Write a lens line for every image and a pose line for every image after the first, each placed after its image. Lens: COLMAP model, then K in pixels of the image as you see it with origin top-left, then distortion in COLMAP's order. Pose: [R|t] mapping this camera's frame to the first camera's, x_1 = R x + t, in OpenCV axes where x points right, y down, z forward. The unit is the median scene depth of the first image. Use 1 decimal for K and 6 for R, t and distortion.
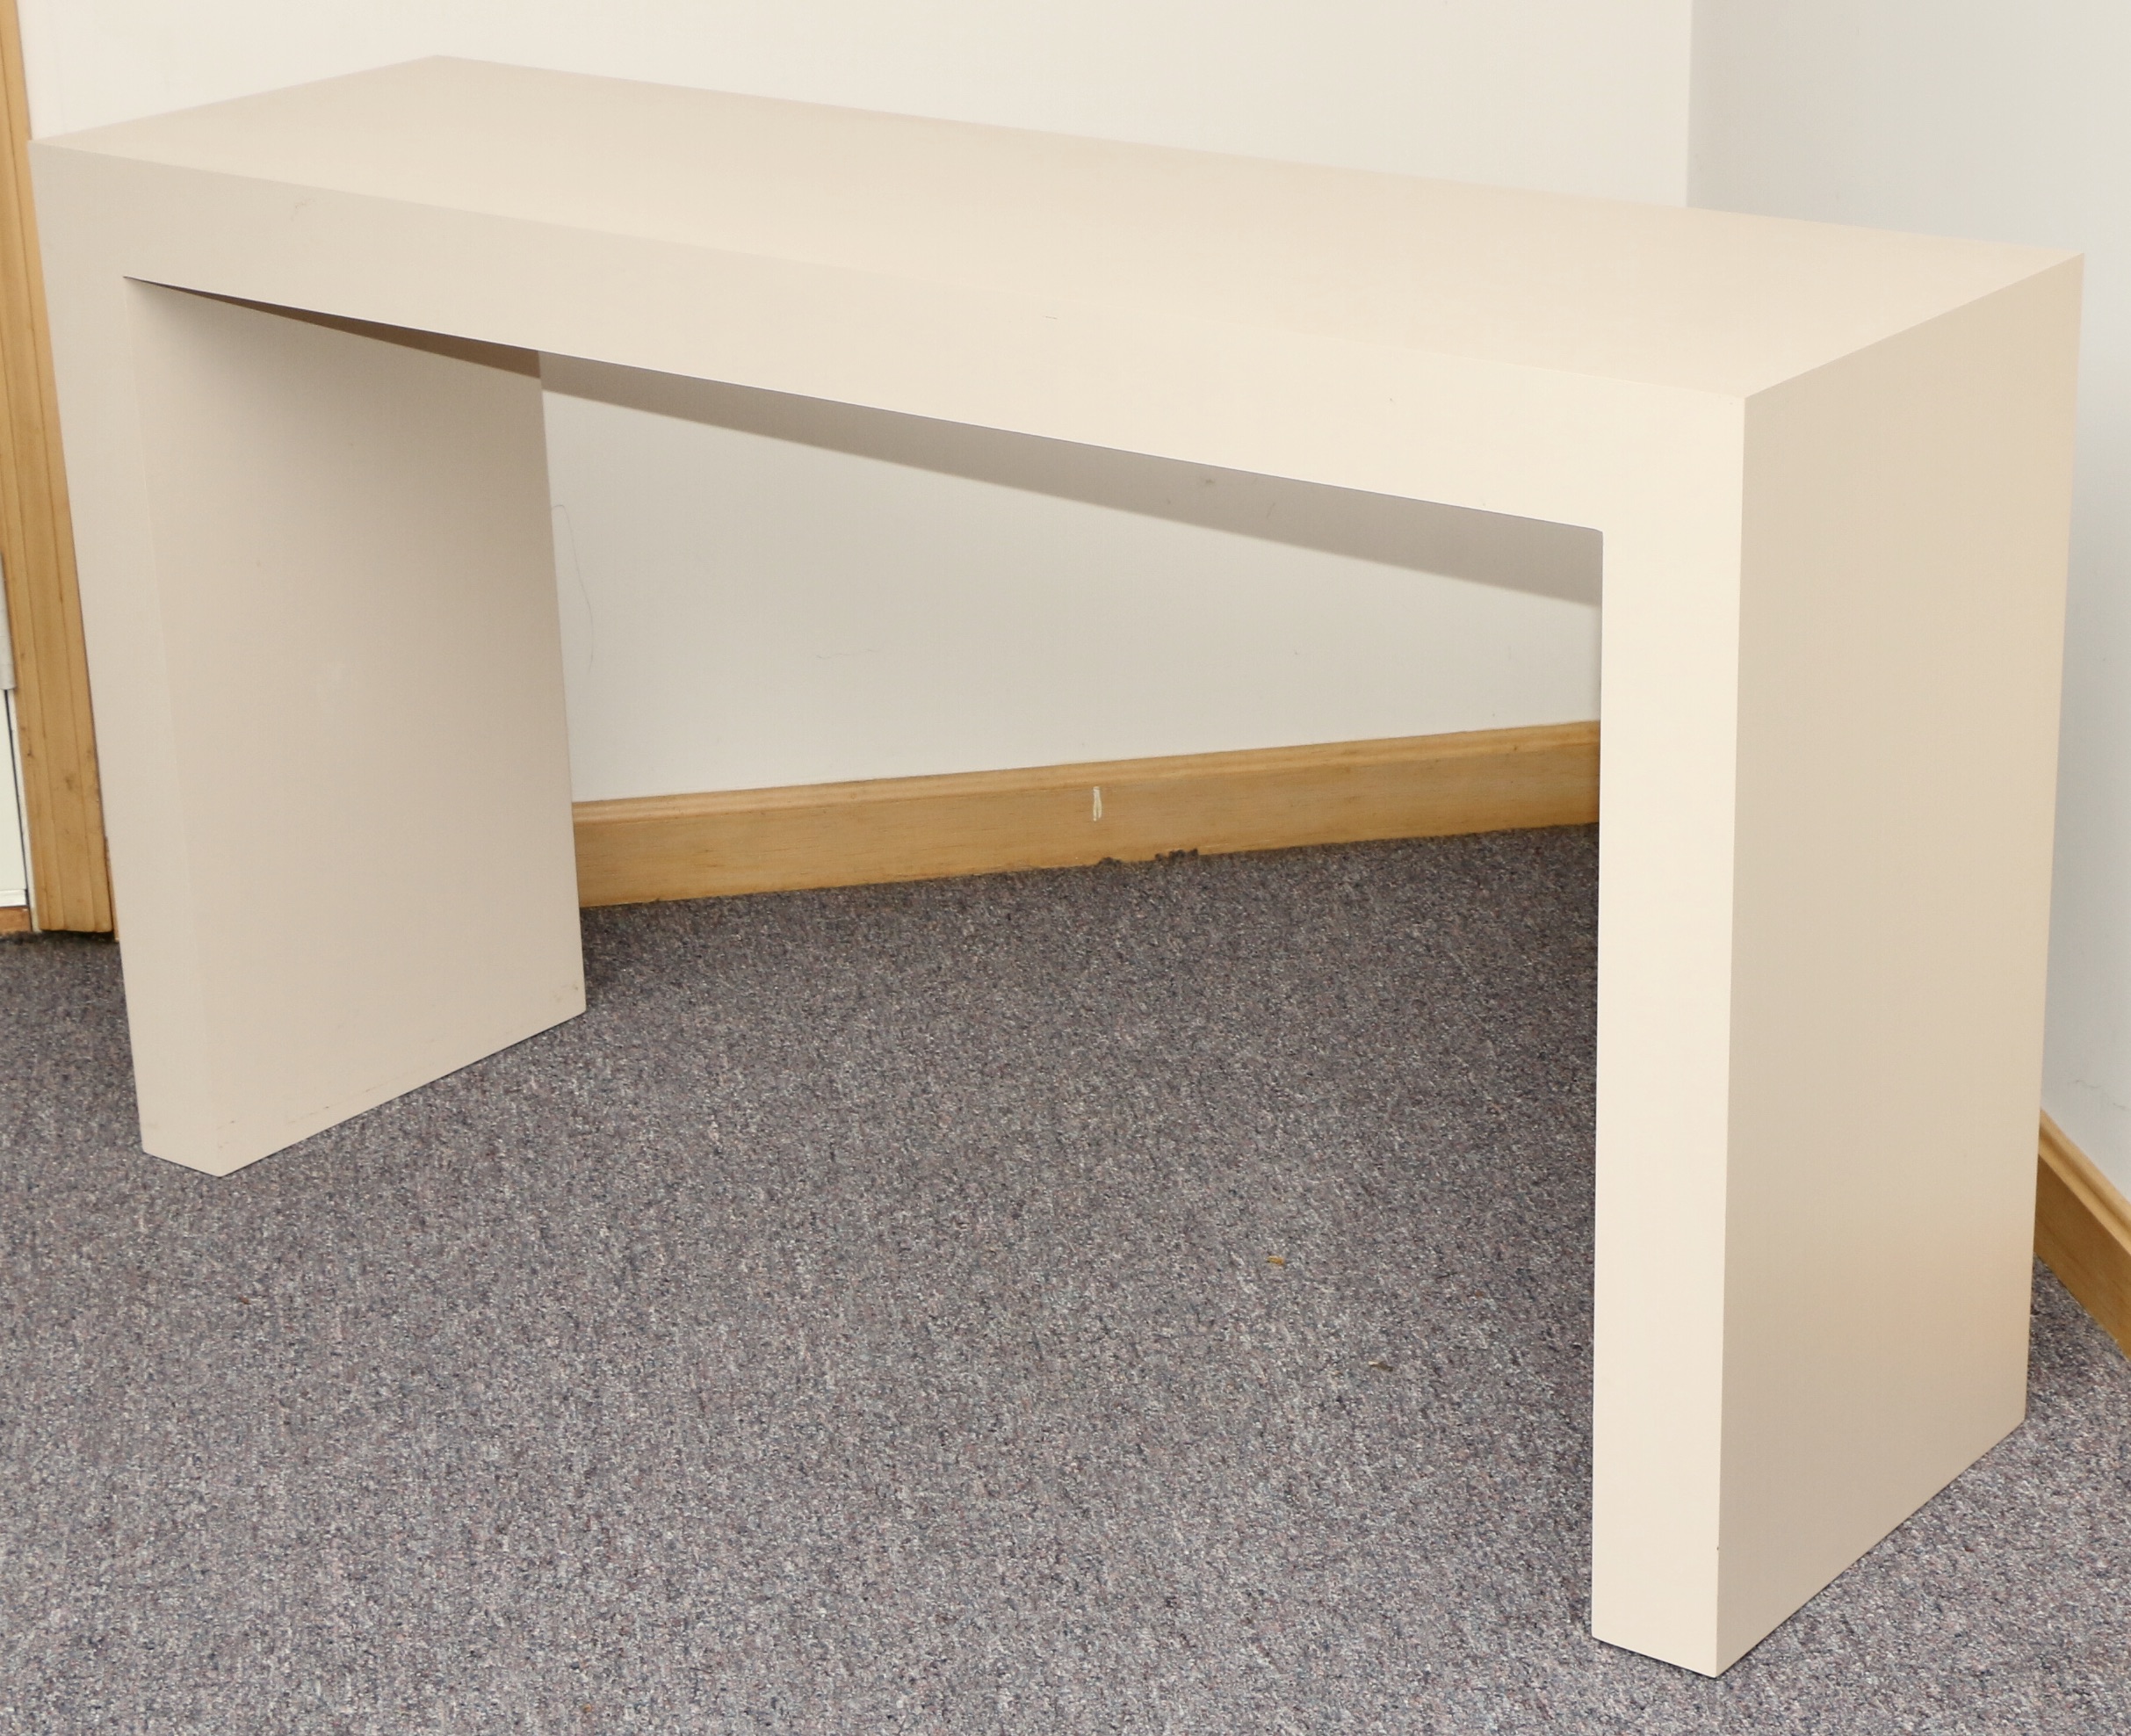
lens RADIAL K [[4376.5, 0, 1065.9], [0, 4376.5, 867.4], [0, 0, 1]] dist [-0.195164, 0.000000]
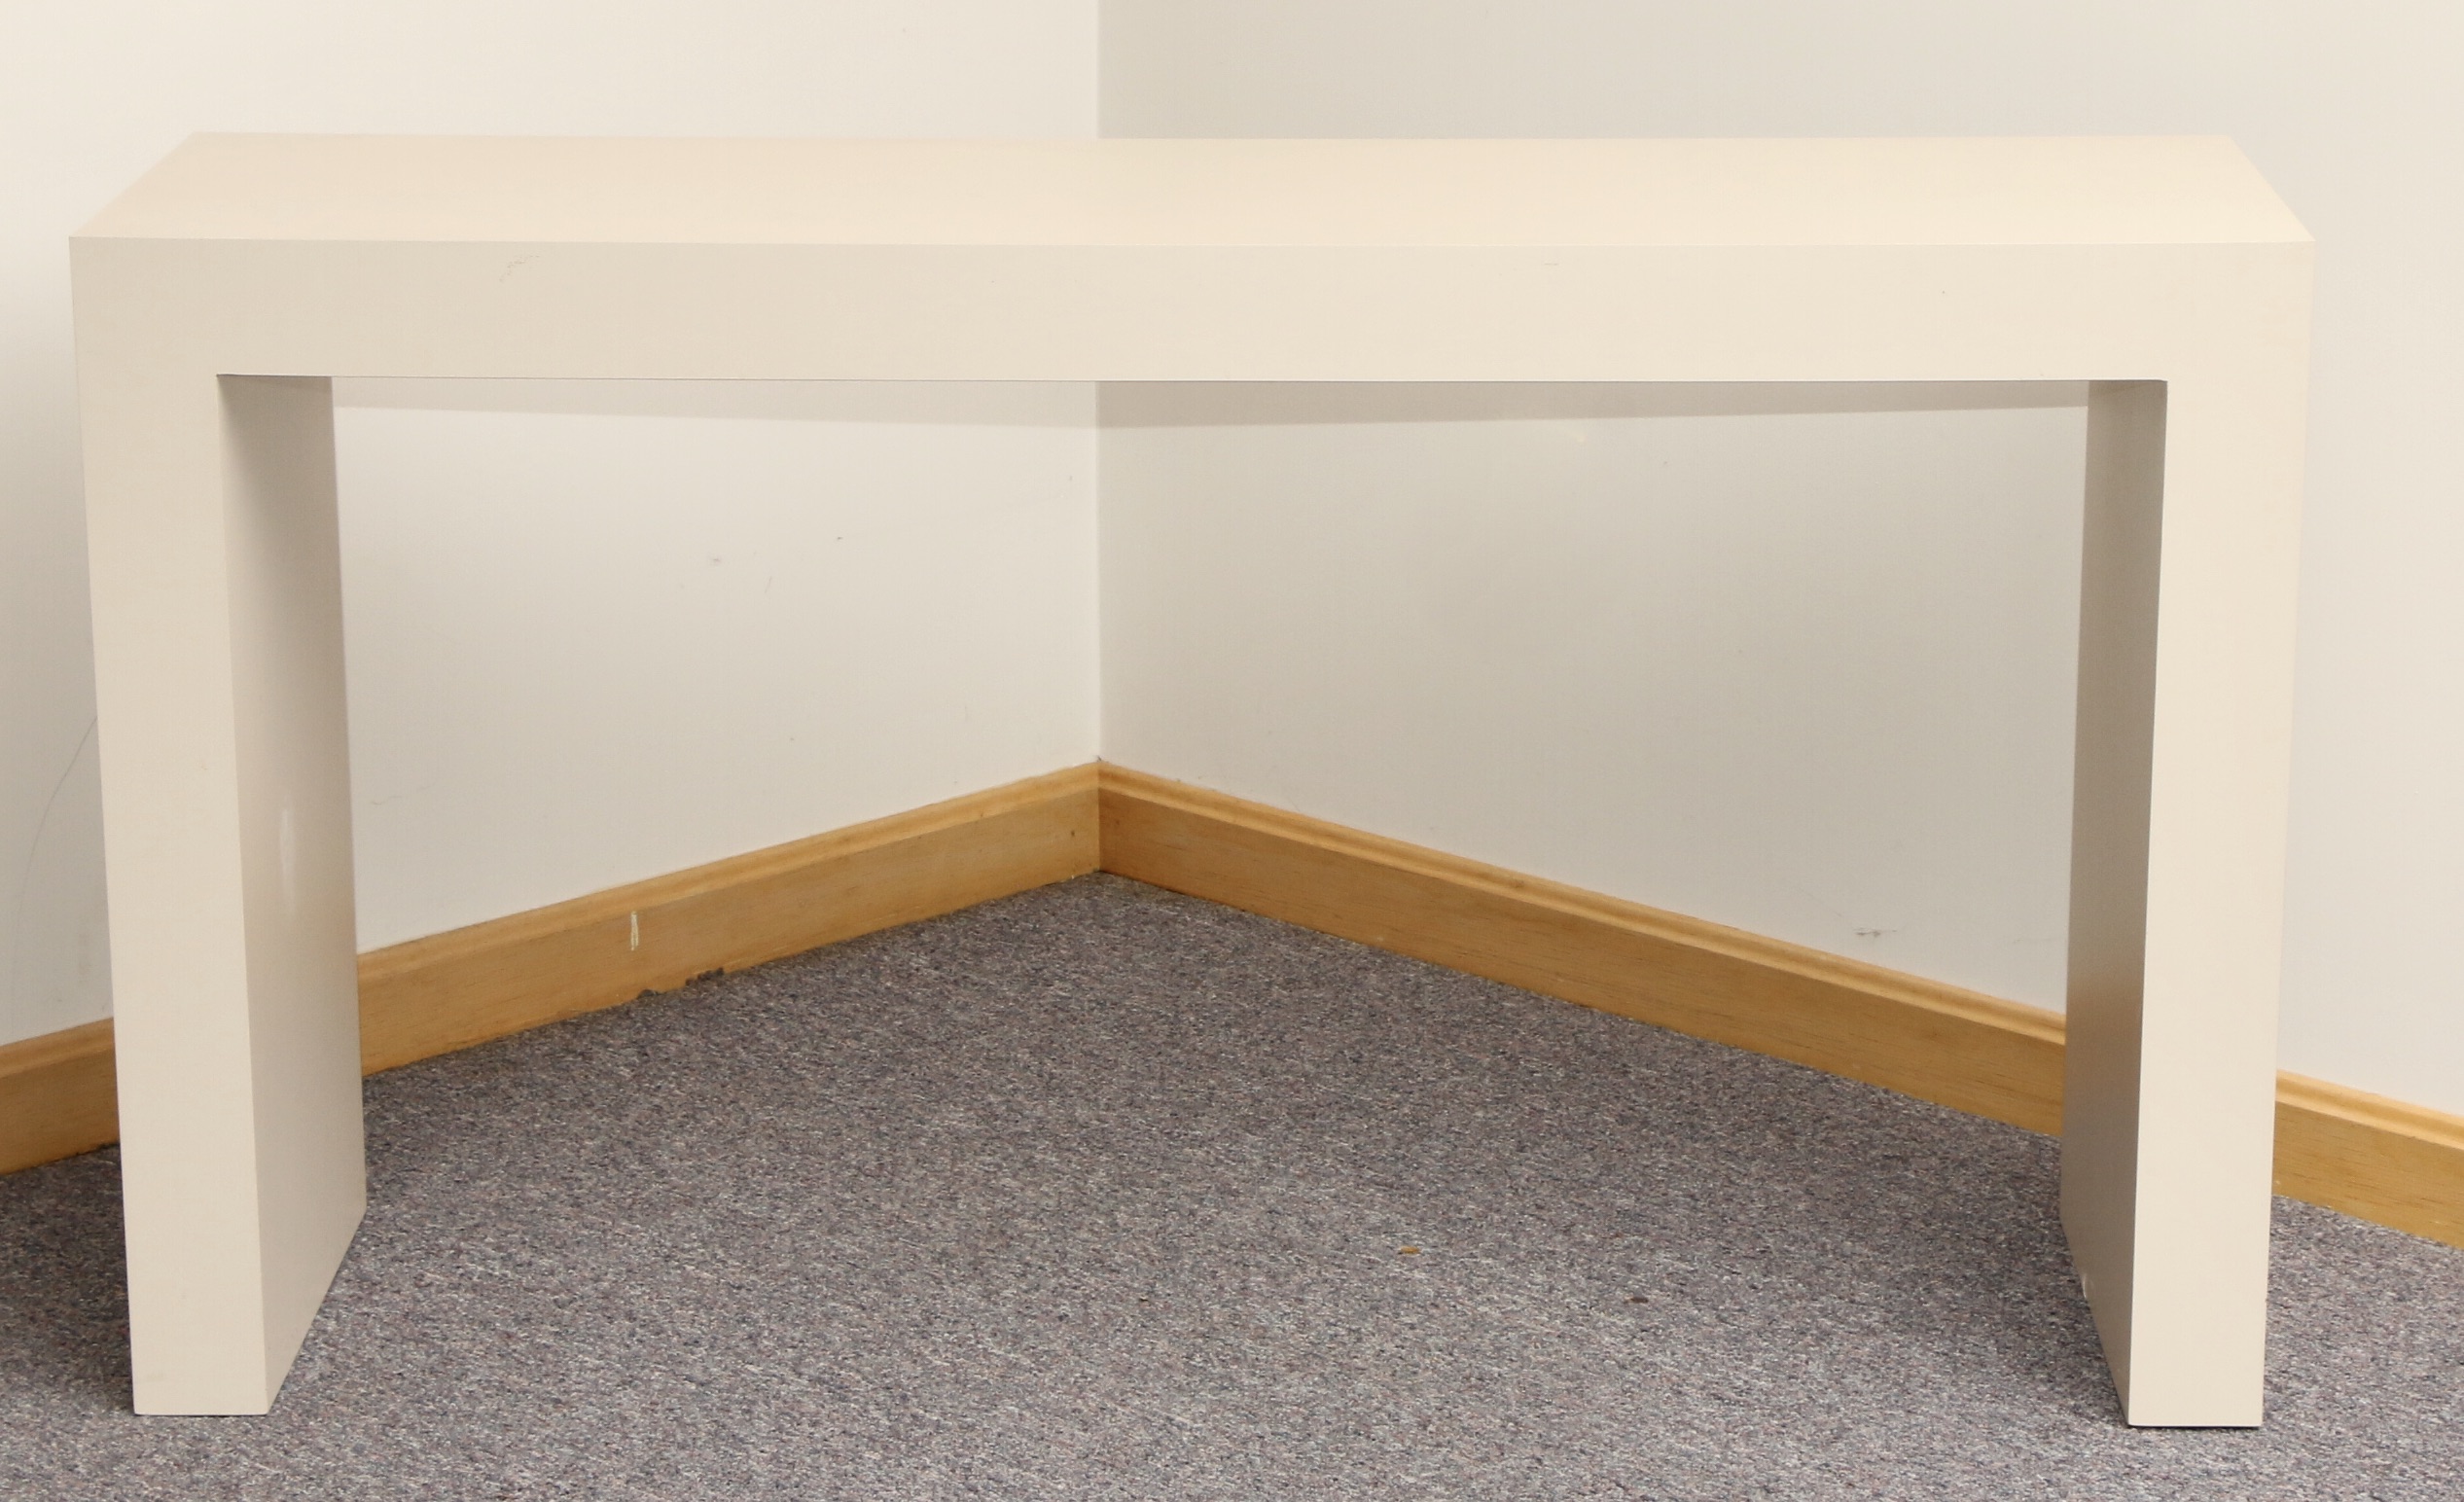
lens RADIAL K [[5736.2, 0, 1230.1], [0, 5736.2, 753.1], [0, 0, 1]] dist [0.045447, 0.000000]
pose [[0.818525, -0.128856, 0.559833, -0.563619], [0.176098, 0.983884, -0.031011, 0.008054], [-0.546815, 0.123968, 0.828025, -0.076228]]
